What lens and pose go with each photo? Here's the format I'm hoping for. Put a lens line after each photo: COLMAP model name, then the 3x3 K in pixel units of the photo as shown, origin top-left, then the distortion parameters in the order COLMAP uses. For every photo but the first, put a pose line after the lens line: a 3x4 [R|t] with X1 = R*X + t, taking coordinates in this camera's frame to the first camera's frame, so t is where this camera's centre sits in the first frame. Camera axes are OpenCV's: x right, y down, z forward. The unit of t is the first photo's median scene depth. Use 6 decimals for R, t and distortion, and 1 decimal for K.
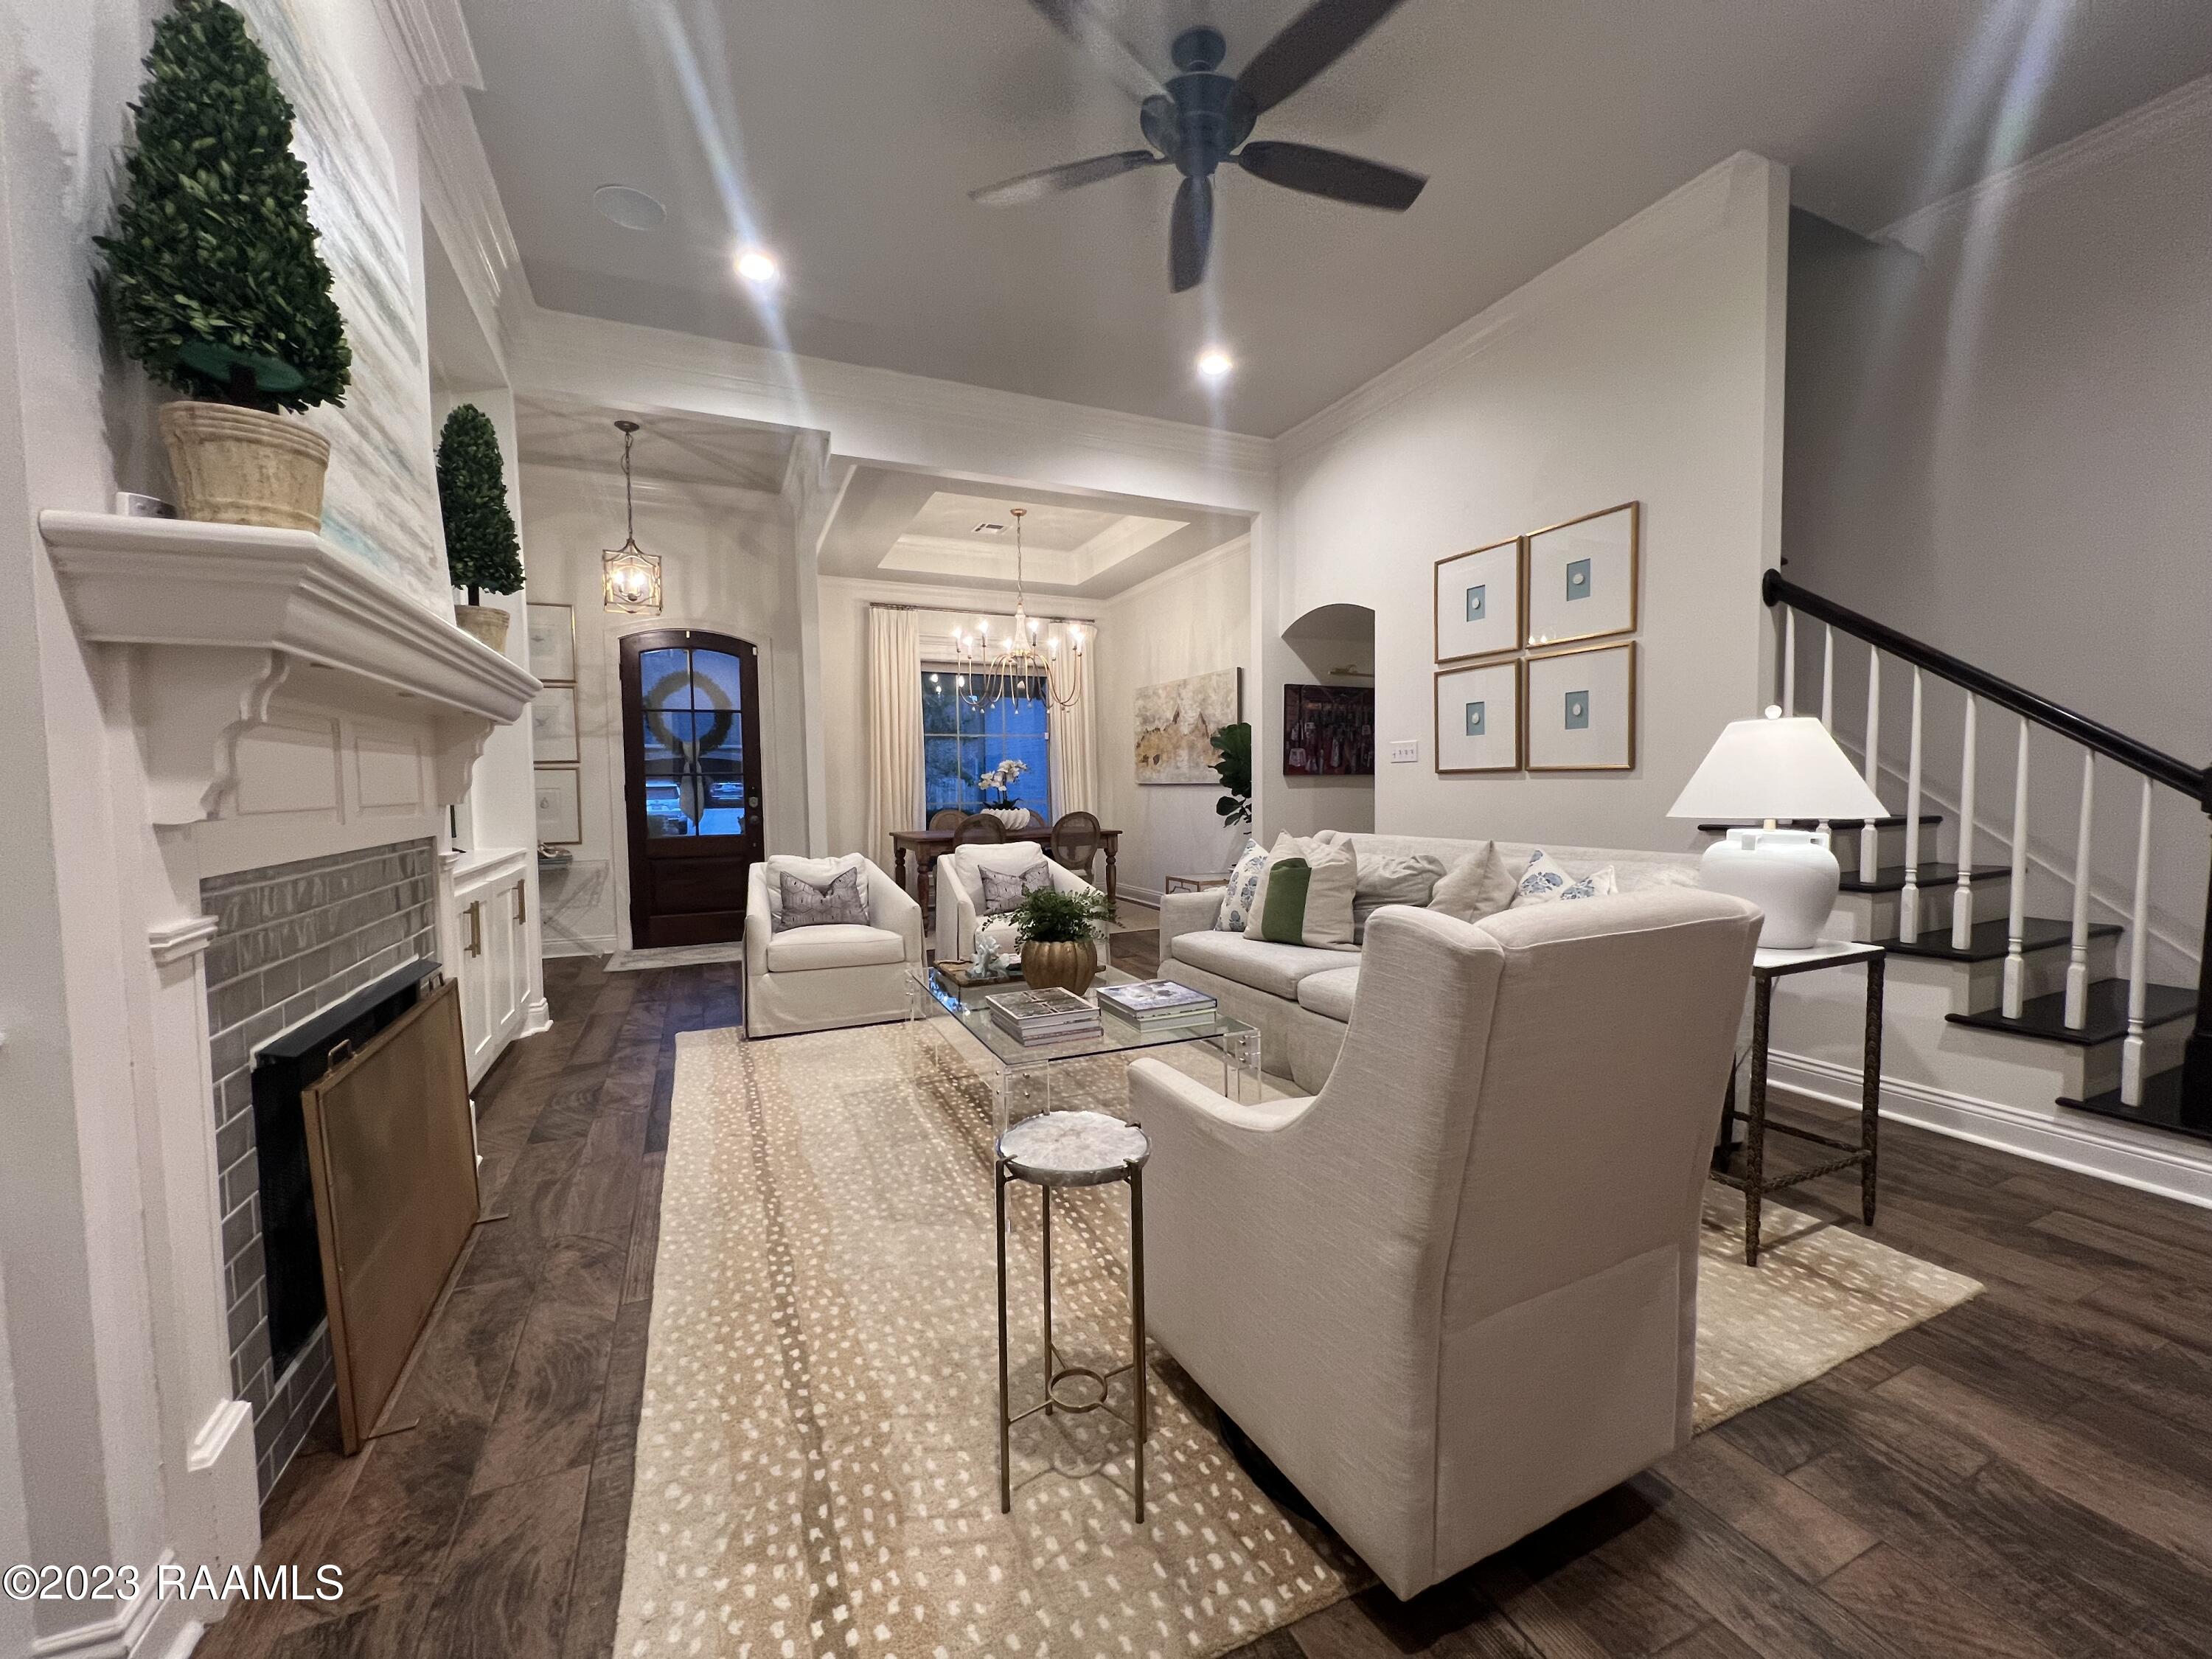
lens RADIAL K [[877.2, 0, 1106.0], [0, 877.2, 829.5], [0, 0, 1]] dist [0.002237, 0.000502]
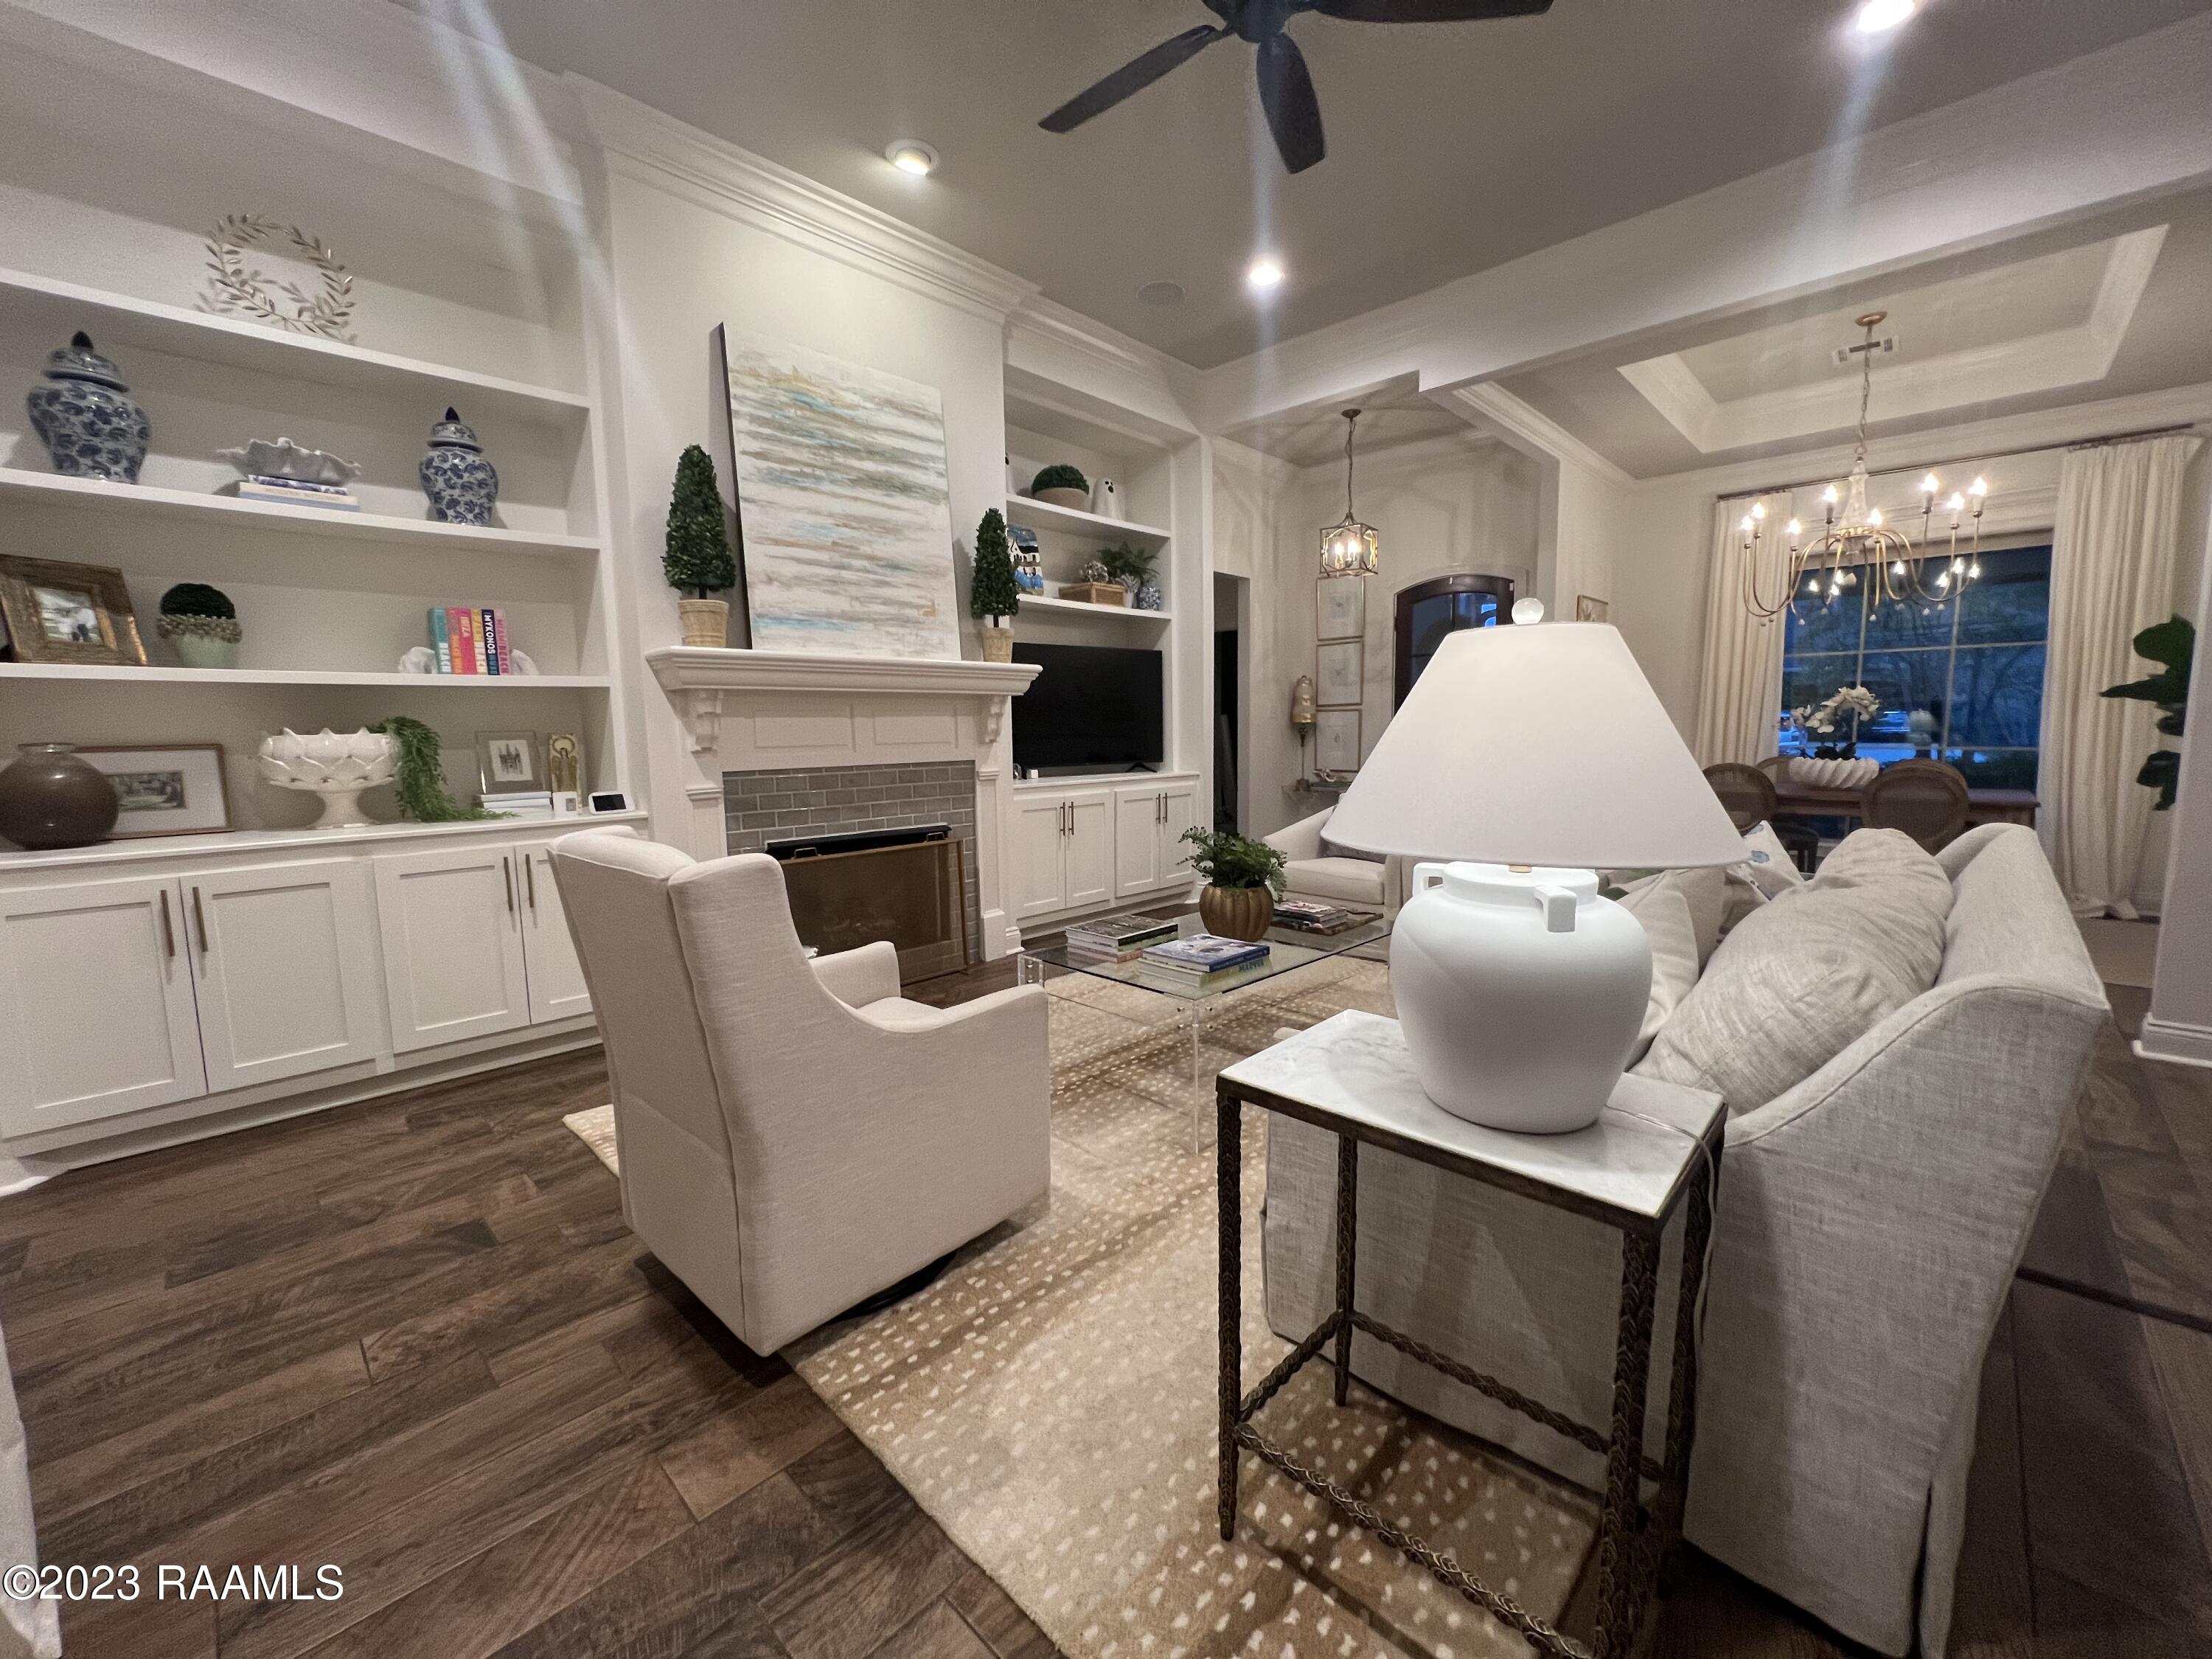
lens RADIAL K [[877.2, 0, 1106.0], [0, 877.2, 829.5], [0, 0, 1]] dist [0.002237, 0.000502]
pose [[0.372305, 0.116775, -0.920735, 0.623904], [-0.040867, 0.993154, 0.109434, -0.036340], [0.927210, -0.003115, 0.374528, 0.349911]]
